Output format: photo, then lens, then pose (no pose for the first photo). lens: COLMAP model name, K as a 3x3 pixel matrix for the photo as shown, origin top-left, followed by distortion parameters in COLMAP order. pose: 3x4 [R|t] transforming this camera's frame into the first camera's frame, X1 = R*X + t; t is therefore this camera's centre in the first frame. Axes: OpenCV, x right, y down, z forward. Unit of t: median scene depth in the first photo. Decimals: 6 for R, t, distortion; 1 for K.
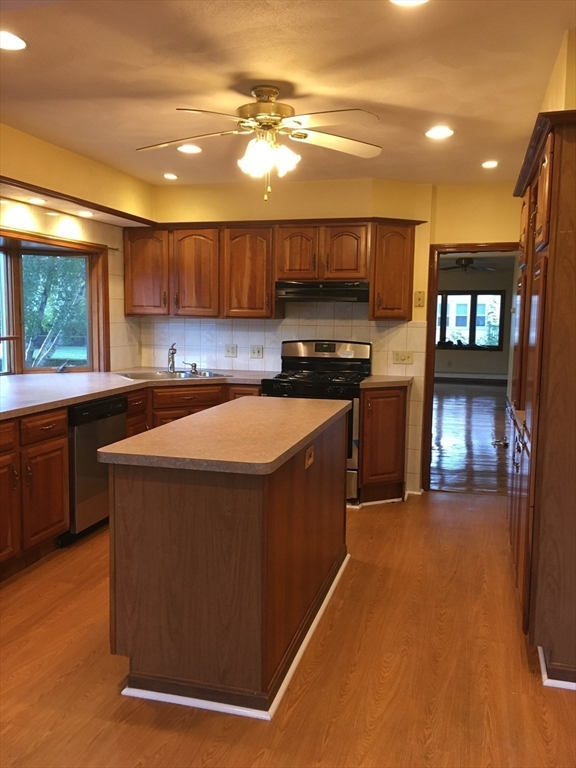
lens RADIAL K [[652.3, 0, 288.0], [0, 652.3, 384.0], [0, 0, 1]] dist [0.039438, -0.053623]
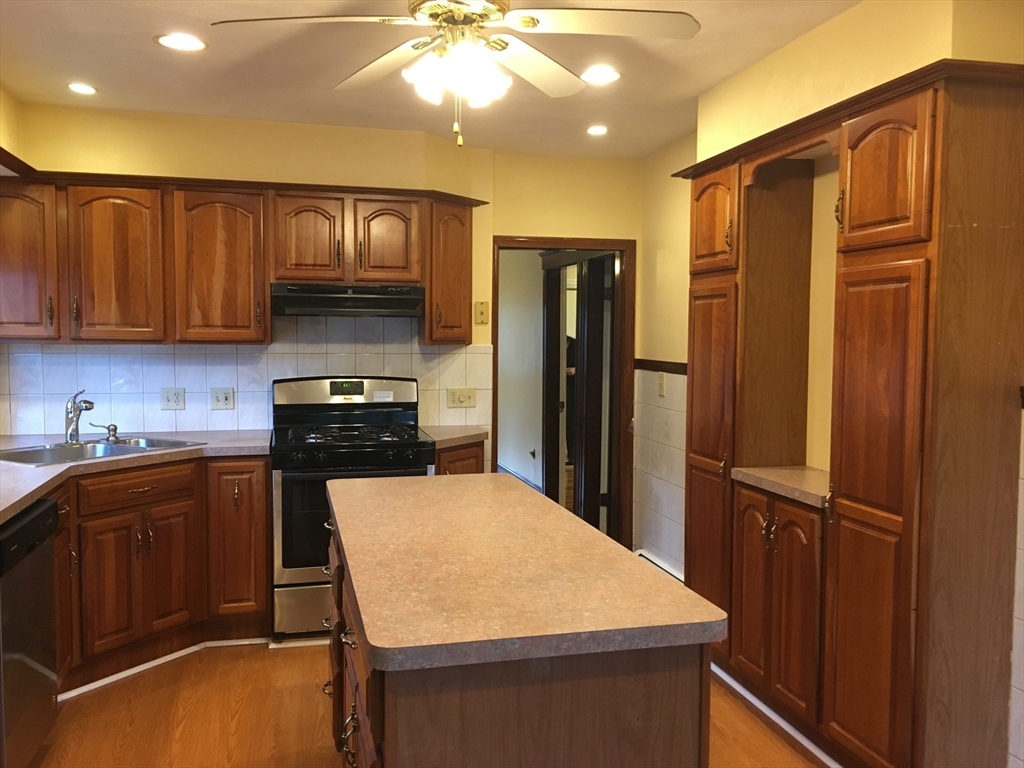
lens RADIAL K [[869.7, 0, 512.0], [0, 869.7, 384.0], [0, 0, 1]] dist [0.039438, -0.053623]
pose [[0.867986, -0.036021, 0.495281, -0.226283], [0.057920, 0.997902, -0.028930, -0.025966], [-0.493199, 0.053798, 0.868251, 0.185635]]
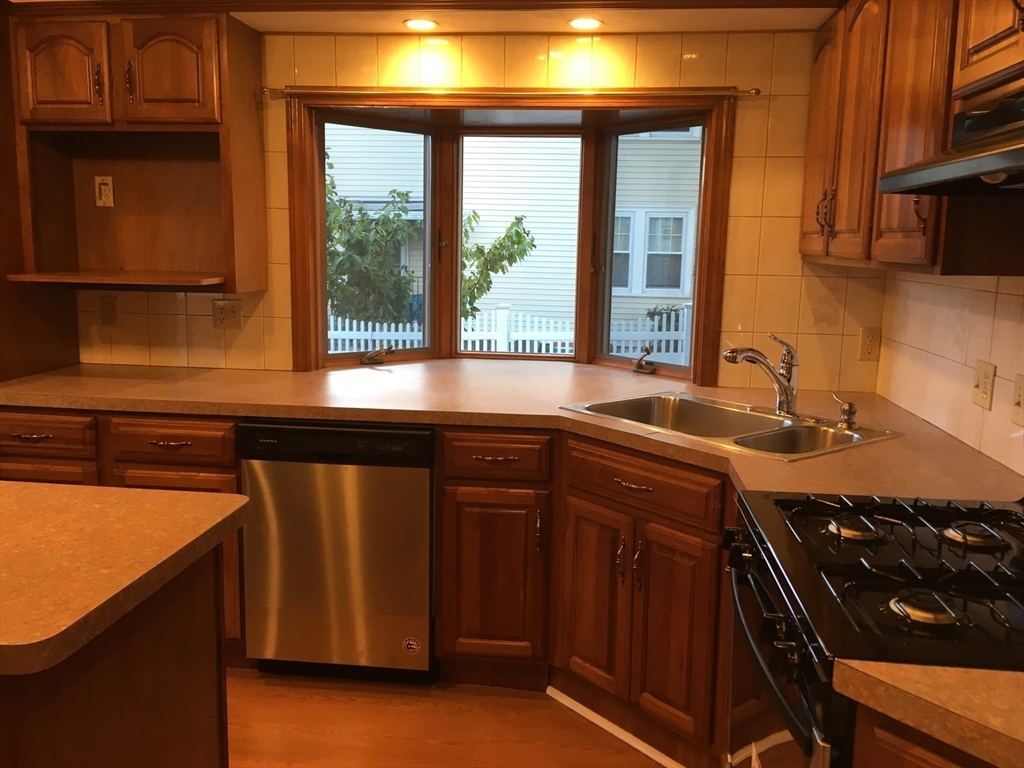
lens RADIAL K [[869.7, 0, 512.0], [0, 869.7, 384.0], [0, 0, 1]] dist [0.039438, -0.053623]
pose [[0.160098, 0.151448, -0.975414, 0.277164], [-0.124965, 0.983319, 0.132164, -0.082645], [0.979159, 0.100733, 0.176353, 0.788544]]
